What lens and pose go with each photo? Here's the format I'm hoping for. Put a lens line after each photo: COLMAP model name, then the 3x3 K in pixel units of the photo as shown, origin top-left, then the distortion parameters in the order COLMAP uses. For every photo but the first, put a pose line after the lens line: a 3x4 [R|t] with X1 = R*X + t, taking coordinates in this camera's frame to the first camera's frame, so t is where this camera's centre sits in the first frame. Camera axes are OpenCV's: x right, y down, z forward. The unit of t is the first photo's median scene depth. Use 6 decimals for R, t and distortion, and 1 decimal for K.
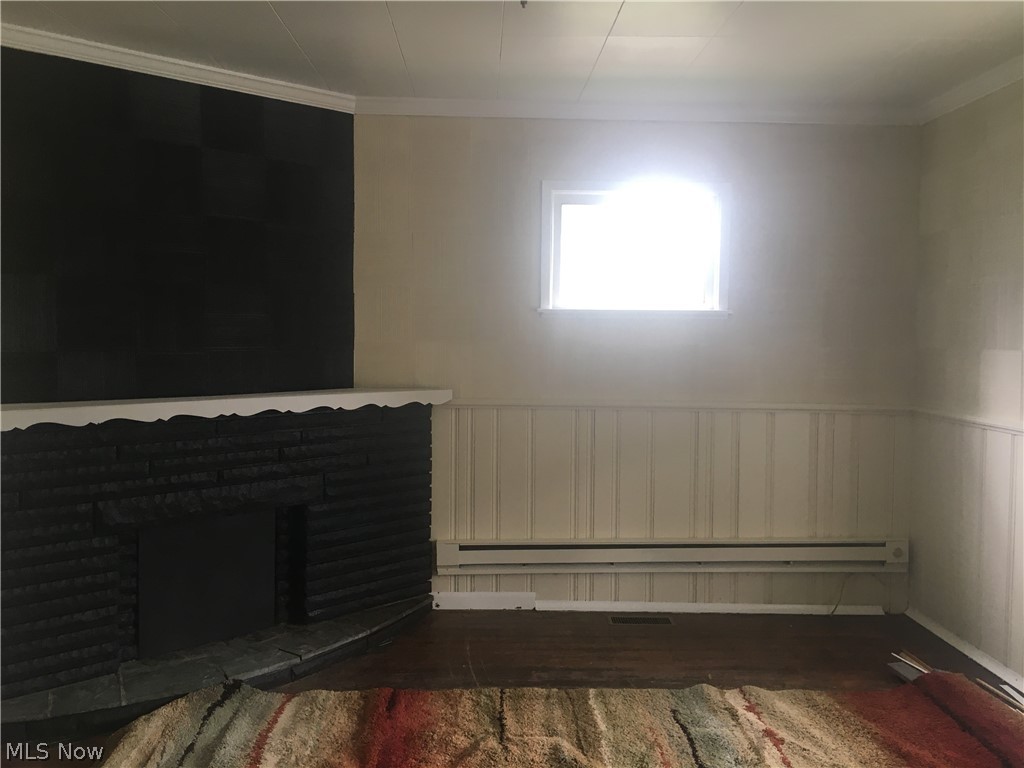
lens RADIAL K [[872.3, 0, 513.6], [0, 872.3, 382.7], [0, 0, 1]] dist [0.094894, -0.139015]
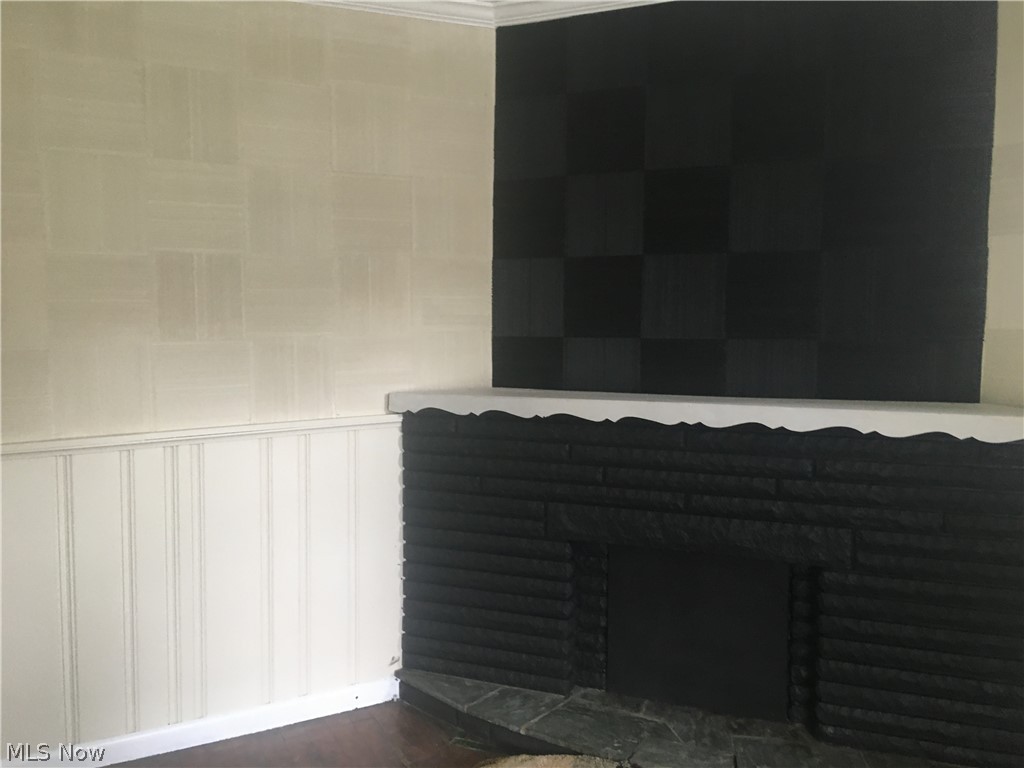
lens RADIAL K [[872.3, 0, 508.6], [0, 872.3, 388.1], [0, 0, 1]] dist [0.094894, -0.139015]
pose [[0.414871, 0.067735, -0.907355, 0.285745], [-0.048240, 0.997460, 0.052404, -0.025283], [0.908600, 0.022030, 0.417085, 0.511793]]
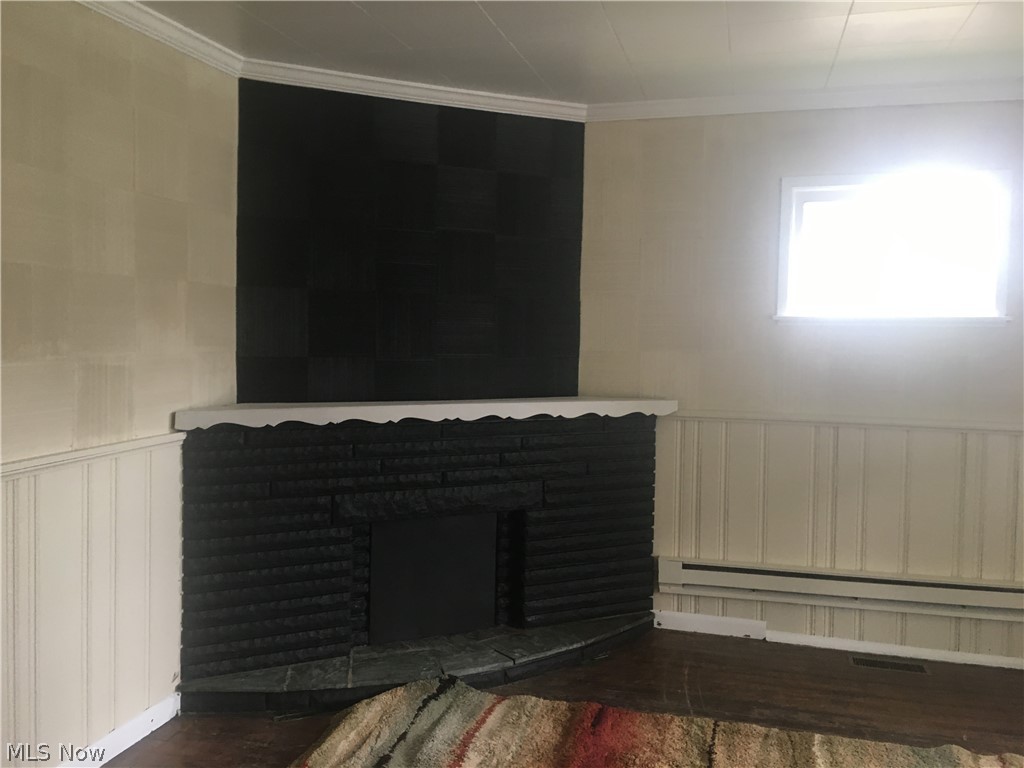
lens RADIAL K [[872.3, 0, 512.1], [0, 872.3, 385.4], [0, 0, 1]] dist [0.094894, -0.139015]
pose [[0.955339, 0.019642, -0.294859, 0.045920], [-0.022348, 0.999733, -0.005811, 0.001018], [0.294666, 0.012141, 0.955523, 0.029771]]
